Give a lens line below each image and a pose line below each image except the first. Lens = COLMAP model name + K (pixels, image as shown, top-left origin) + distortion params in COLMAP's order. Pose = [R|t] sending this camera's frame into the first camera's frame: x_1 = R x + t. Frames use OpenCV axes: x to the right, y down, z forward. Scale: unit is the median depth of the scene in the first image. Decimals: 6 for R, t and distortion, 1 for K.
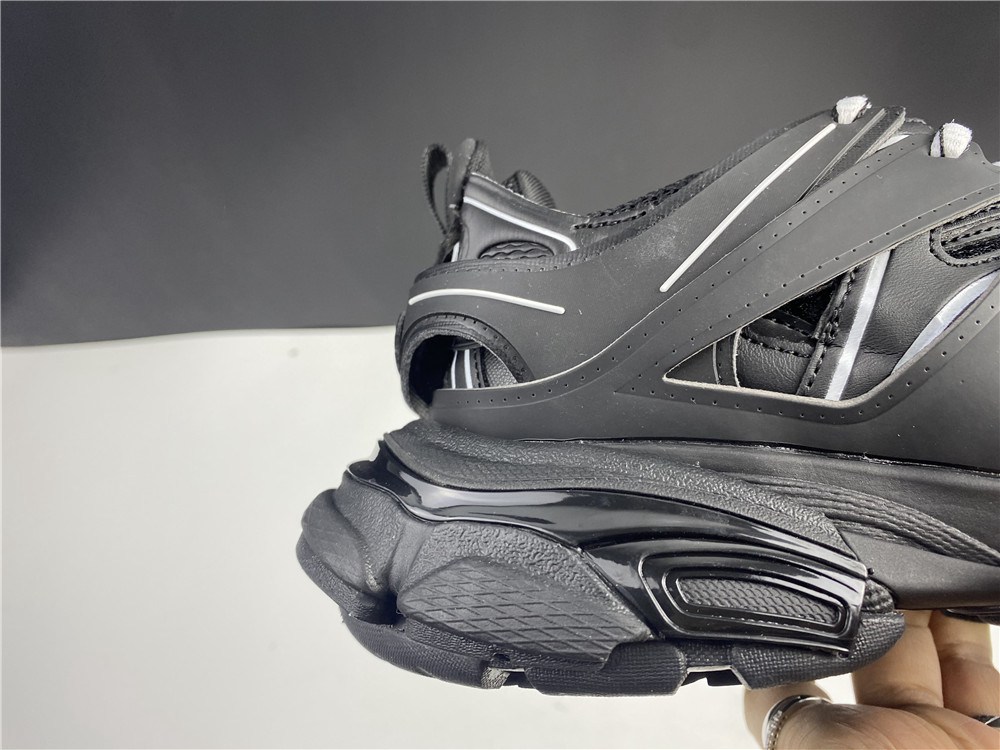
lens RADIAL K [[763.4, 0, 500.0], [0, 763.4, 375.0], [0, 0, 1]] dist [0.067337, -0.000260]
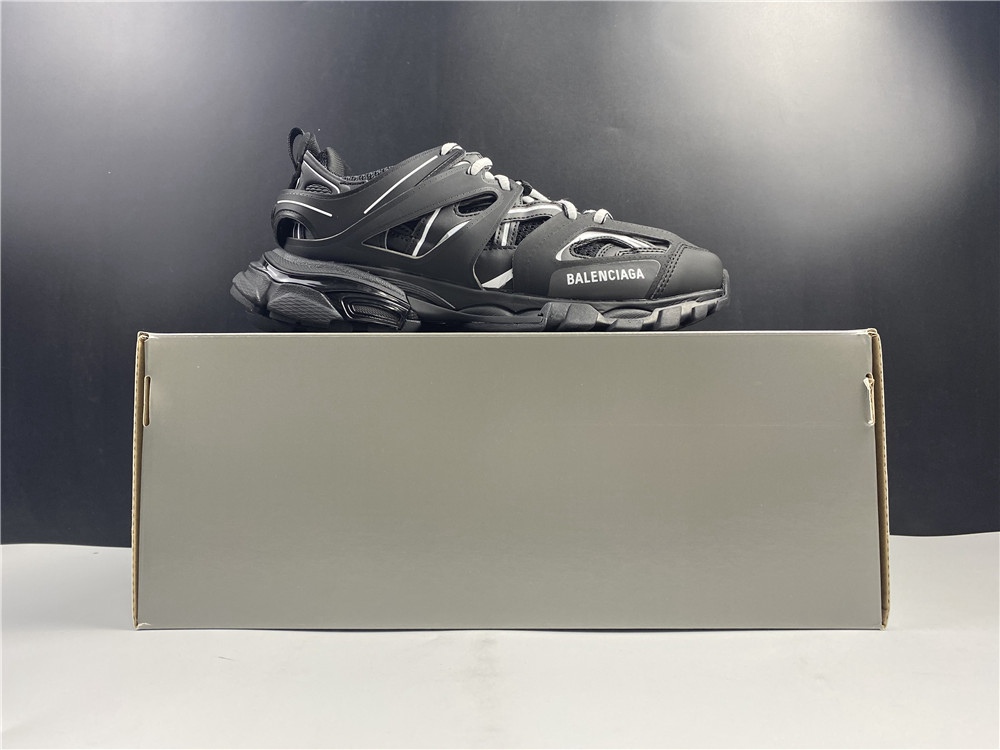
lens RADIAL K [[763.4, 0, 500.0], [0, 763.4, 375.0], [0, 0, 1]] dist [0.067337, -0.000260]
pose [[0.987428, 0.070854, 0.141299, 0.365750], [-0.100429, 0.971513, 0.214655, -0.197289], [-0.122064, -0.226147, 0.966415, -2.131788]]
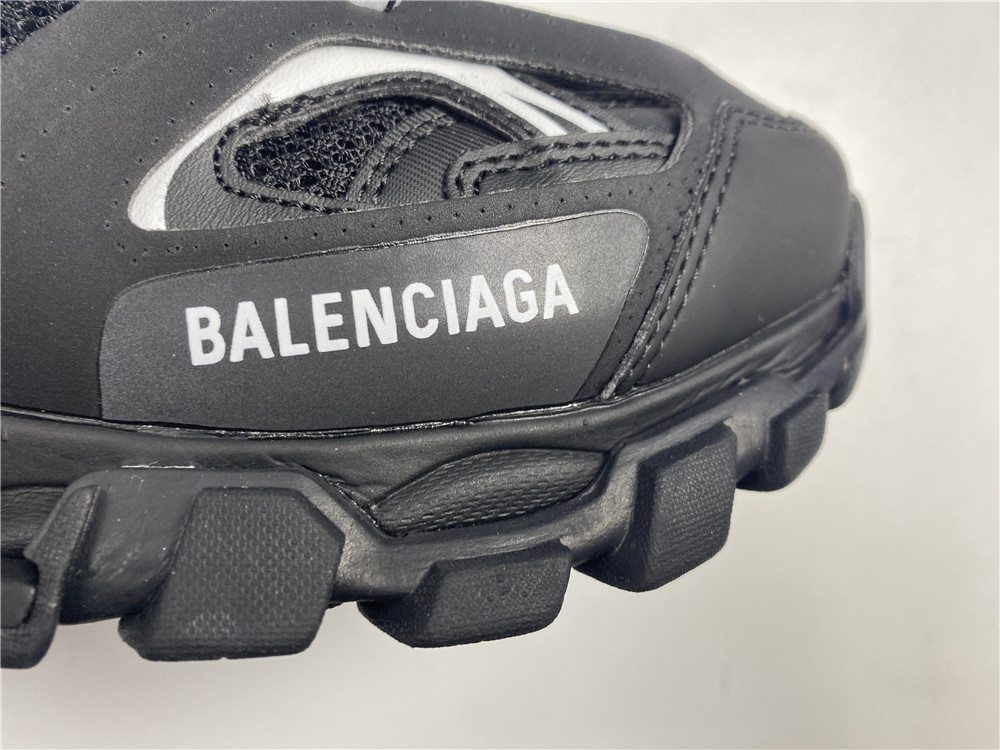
lens RADIAL K [[763.4, 0, 500.0], [0, 763.4, 375.0], [0, 0, 1]] dist [0.067337, -0.000260]
pose [[0.962015, -0.007755, 0.272887, 1.094364], [-0.123424, 0.879249, 0.460095, -0.215626], [-0.243503, -0.476299, 0.844894, 0.270142]]
